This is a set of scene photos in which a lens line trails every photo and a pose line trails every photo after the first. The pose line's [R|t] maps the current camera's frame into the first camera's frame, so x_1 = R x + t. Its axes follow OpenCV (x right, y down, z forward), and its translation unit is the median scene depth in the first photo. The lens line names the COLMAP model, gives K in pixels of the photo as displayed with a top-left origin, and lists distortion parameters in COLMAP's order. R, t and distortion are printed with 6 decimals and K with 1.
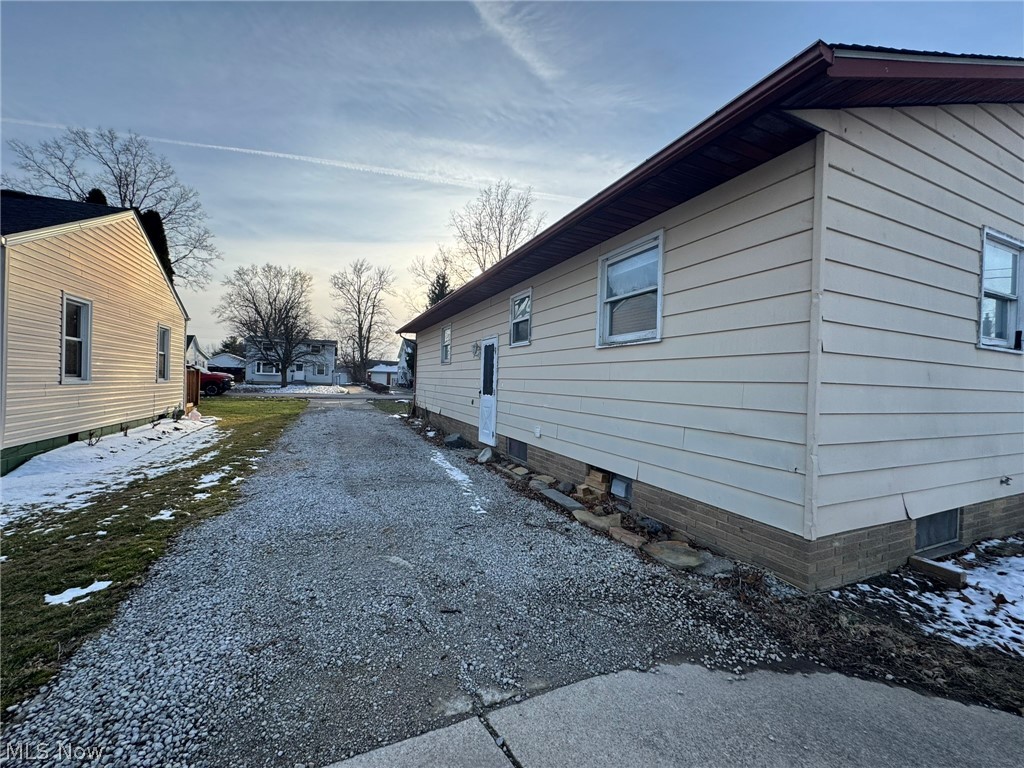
lens RADIAL K [[408.1, 0, 512.7], [0, 408.1, 384.3], [0, 0, 1]] dist [0.000873, -0.000444]
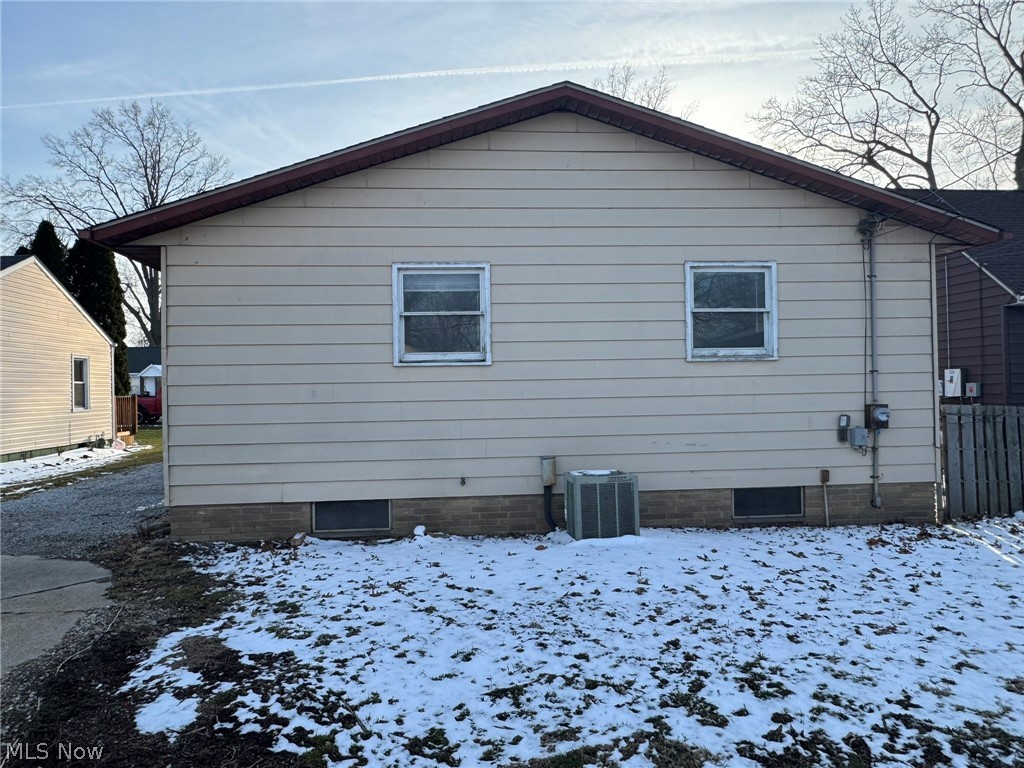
lens RADIAL K [[688.5, 0, 511.8], [0, 688.5, 381.2], [0, 0, 1]] dist [0.007973, 0.003023]
pose [[0.942785, -0.049557, -0.329697, 0.171325], [0.045457, 0.998763, -0.020139, 0.000637], [0.330287, 0.003999, 0.943872, -0.064100]]
